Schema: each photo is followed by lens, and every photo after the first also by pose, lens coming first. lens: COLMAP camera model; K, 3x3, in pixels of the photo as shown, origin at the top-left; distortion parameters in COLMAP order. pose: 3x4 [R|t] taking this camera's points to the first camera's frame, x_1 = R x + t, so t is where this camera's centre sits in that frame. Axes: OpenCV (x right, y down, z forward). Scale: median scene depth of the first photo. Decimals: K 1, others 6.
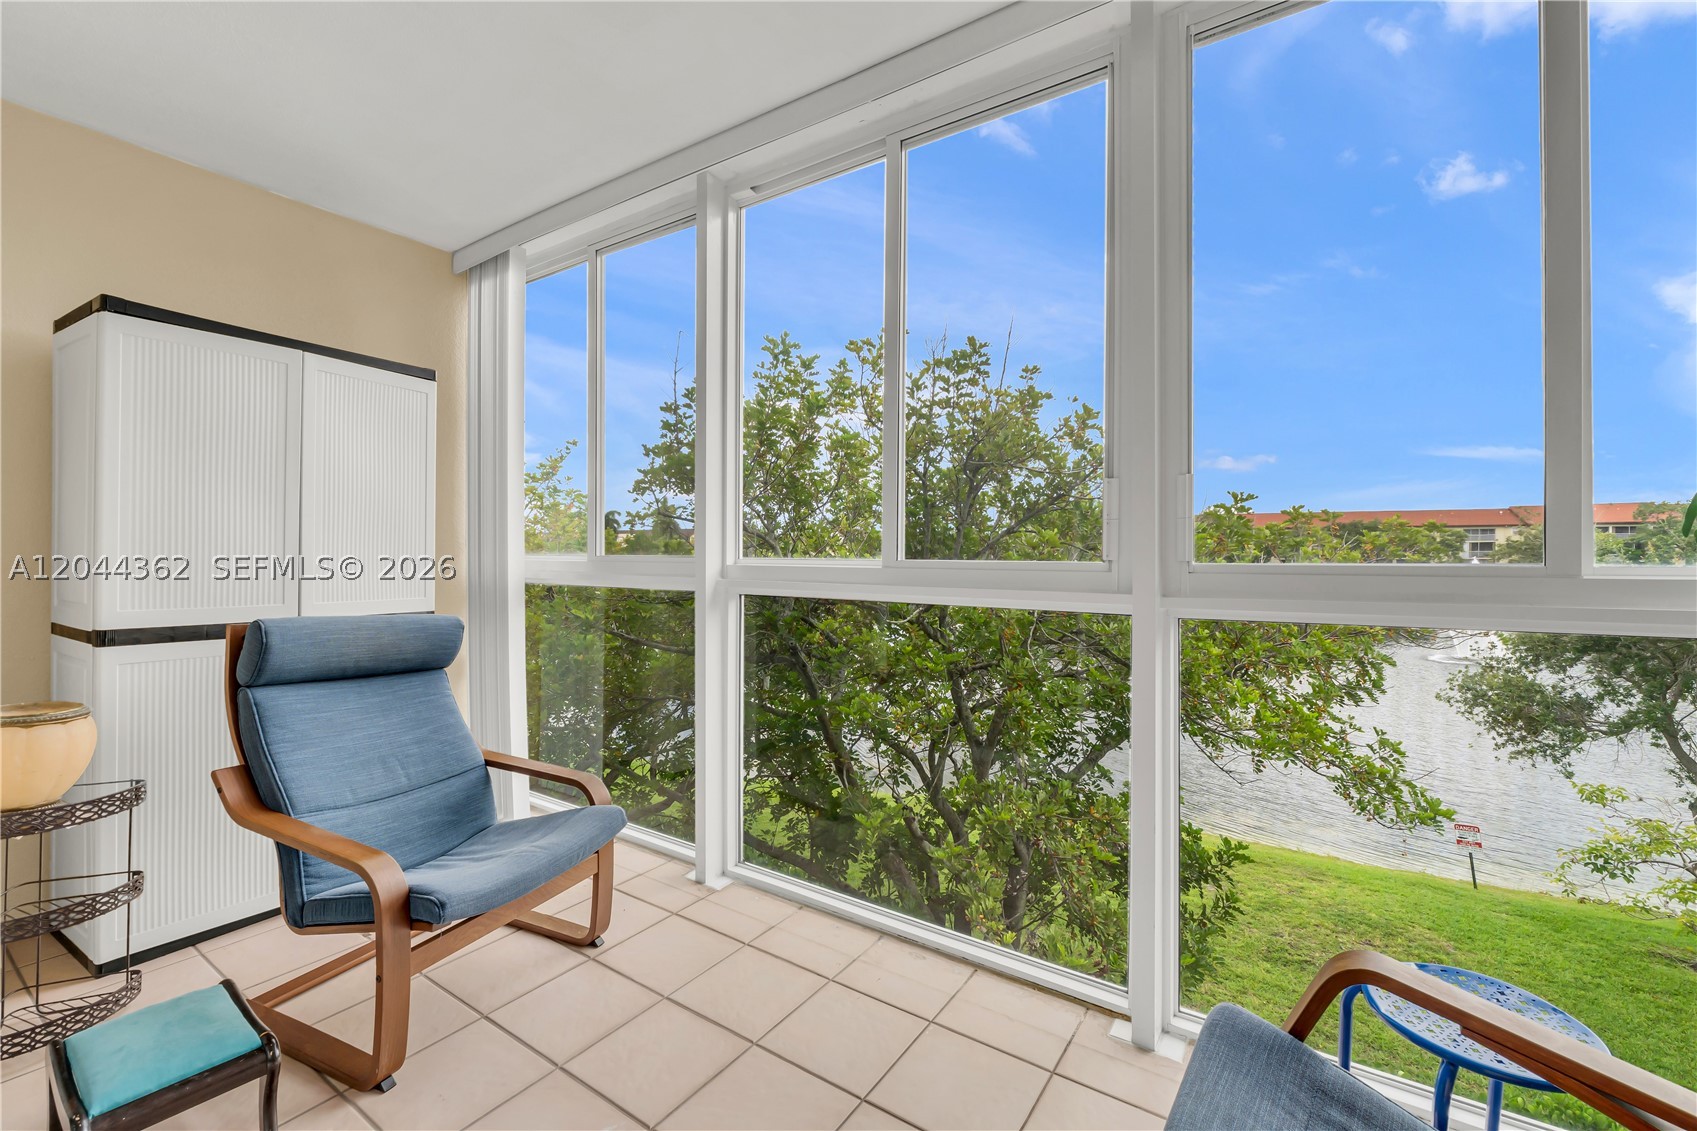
lens RADIAL K [[715.5, 0, 856.8], [0, 715.5, 556.0], [0, 0, 1]] dist [-0.008554, 0.000287]
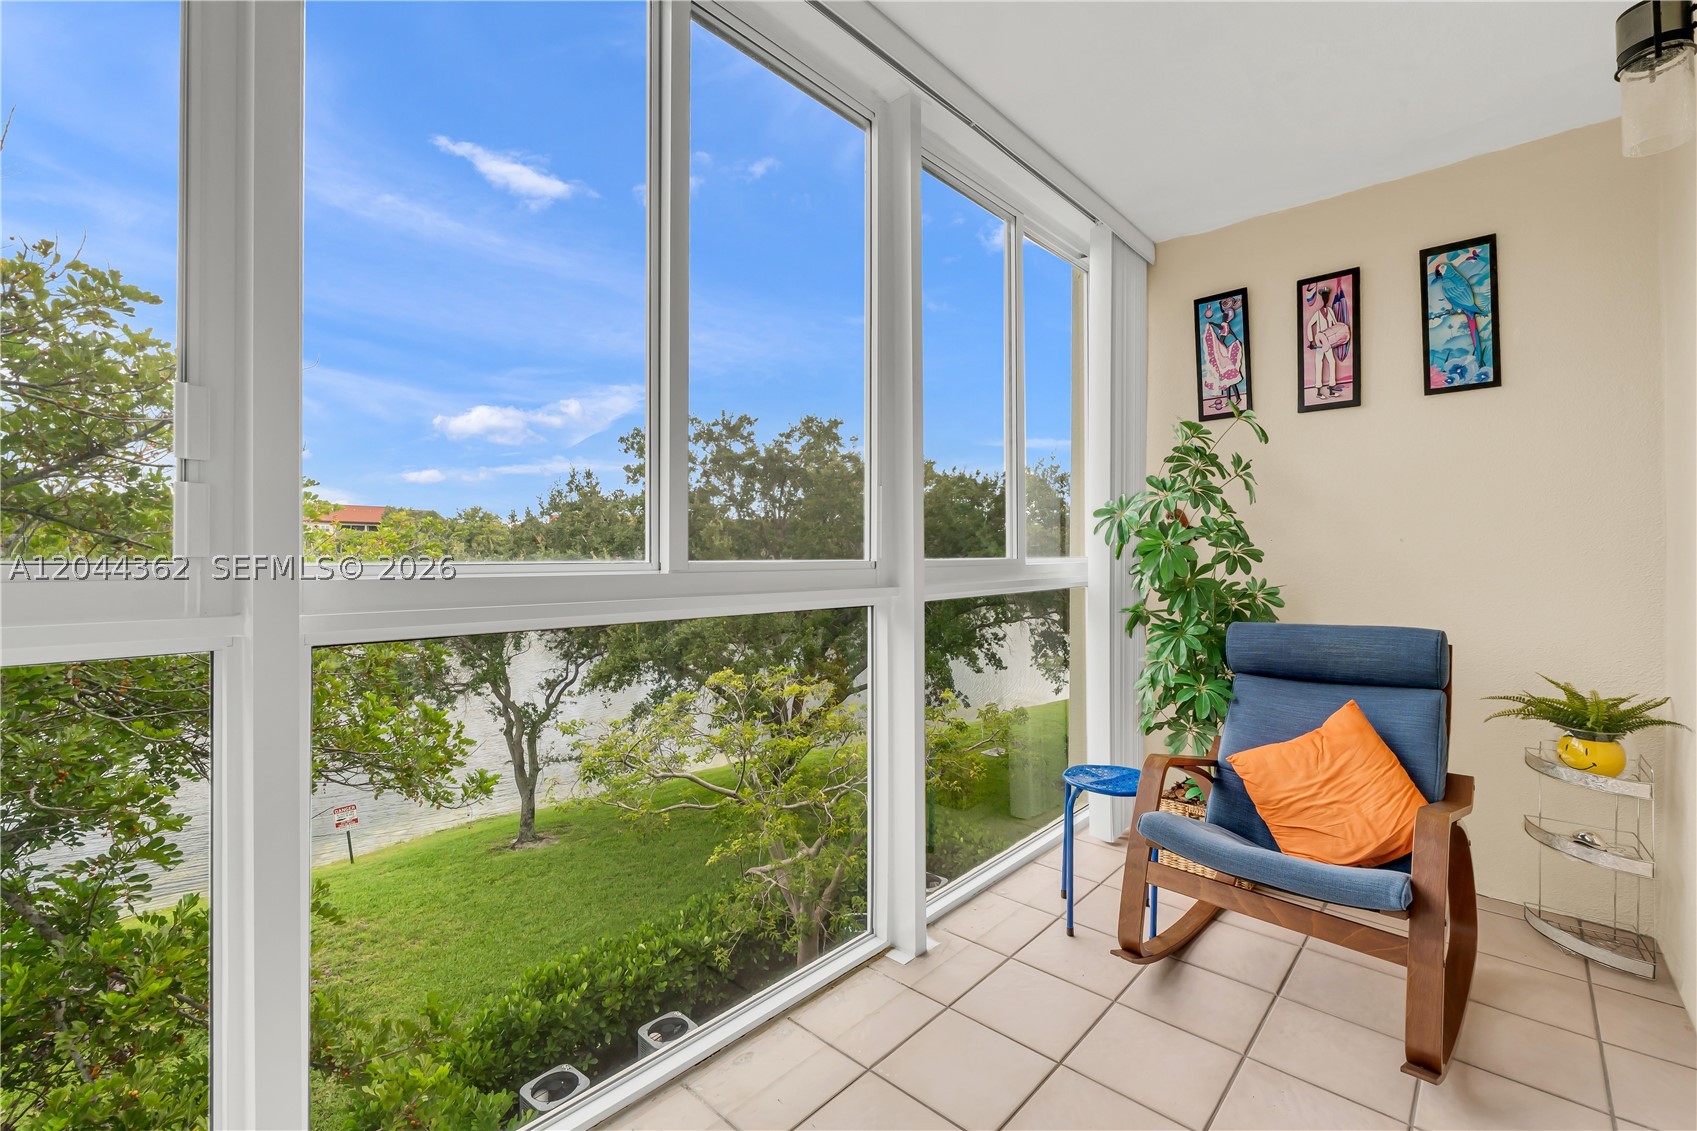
lens RADIAL K [[714.5, 0, 859.5], [0, 714.5, 557.8], [0, 0, 1]] dist [0.000454, -0.000168]
pose [[0.131048, -0.002558, 0.991373, -0.620866], [-0.007339, 0.999967, 0.003551, -0.004136], [-0.991349, -0.007741, 0.131025, 0.691818]]
